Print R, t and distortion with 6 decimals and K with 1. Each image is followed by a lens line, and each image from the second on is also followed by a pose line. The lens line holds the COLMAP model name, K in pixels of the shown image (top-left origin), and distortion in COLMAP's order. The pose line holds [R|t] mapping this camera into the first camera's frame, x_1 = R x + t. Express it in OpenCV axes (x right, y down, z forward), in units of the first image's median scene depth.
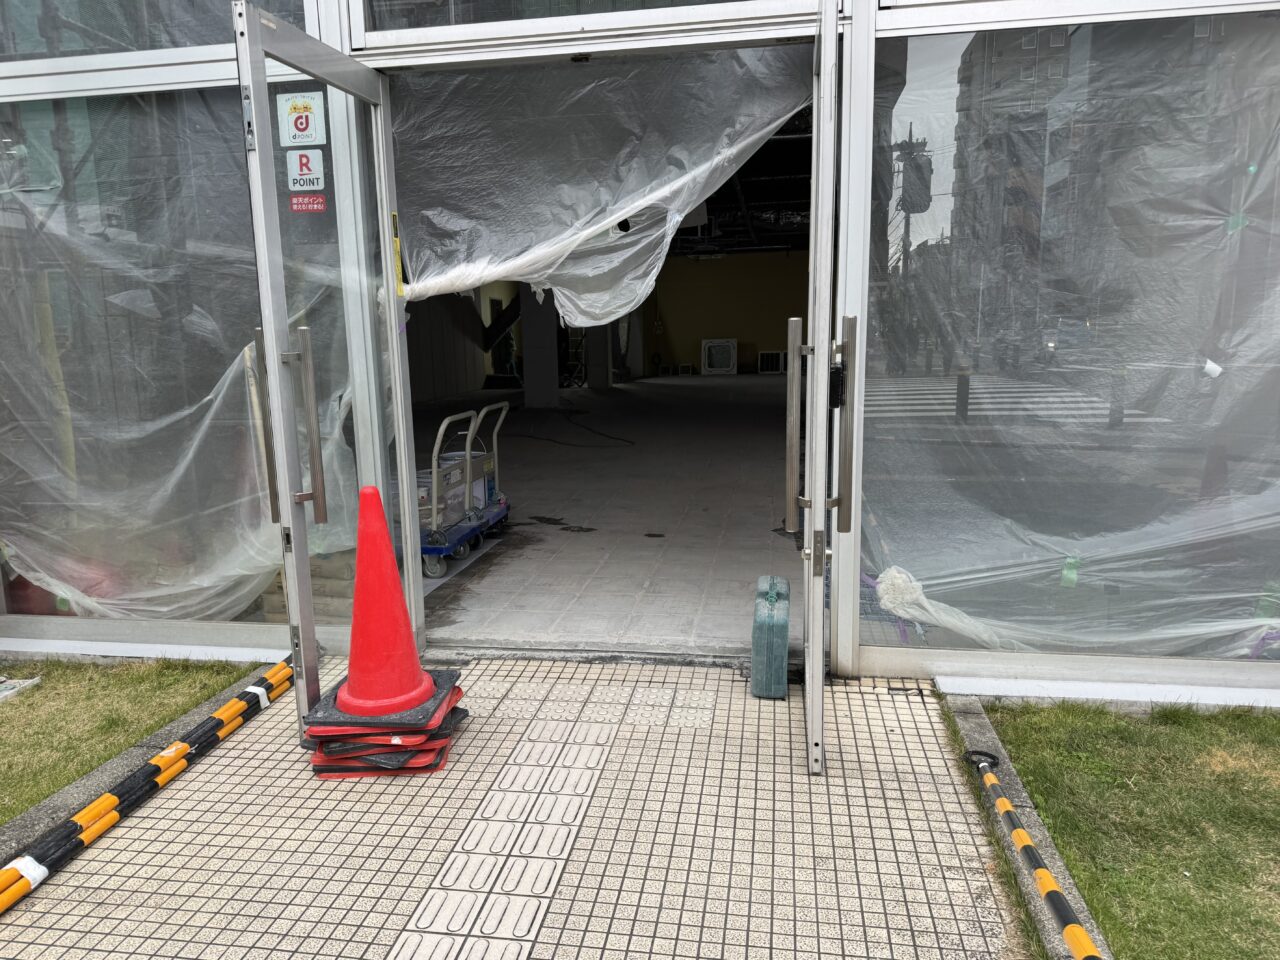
lens RADIAL K [[891.1, 0, 640.0], [0, 891.1, 480.0], [0, 0, 1]] dist [0.003790, 0.001819]
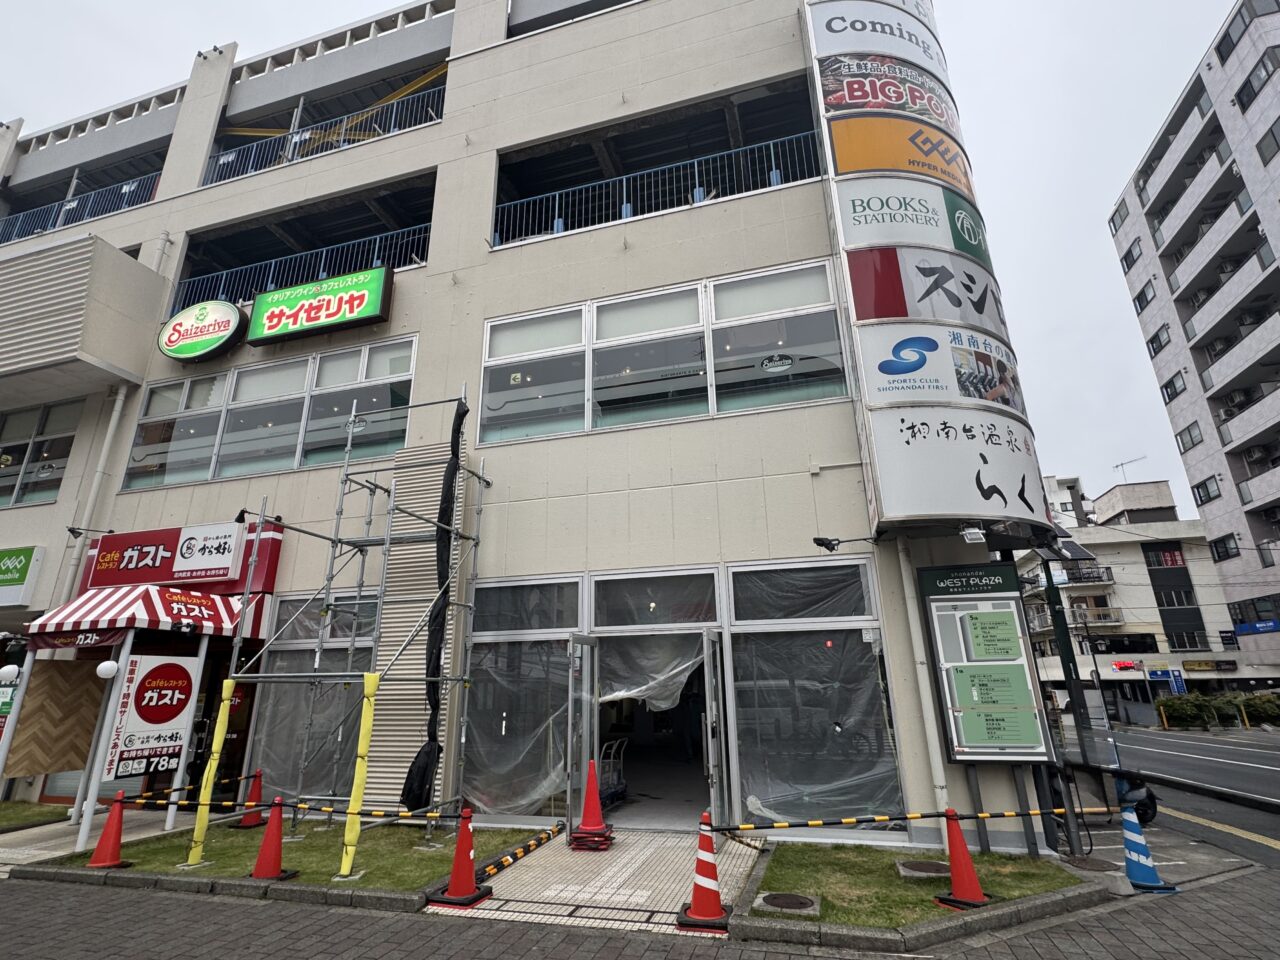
lens RADIAL K [[620.1, 0, 640.0], [0, 620.1, 480.0], [0, 0, 1]] dist [0.002006, 0.000089]
pose [[0.992989, -0.031674, -0.113885, 0.176774], [-0.025707, 0.882509, -0.469593, 0.149068], [0.115378, 0.469228, 0.875507, -1.427097]]
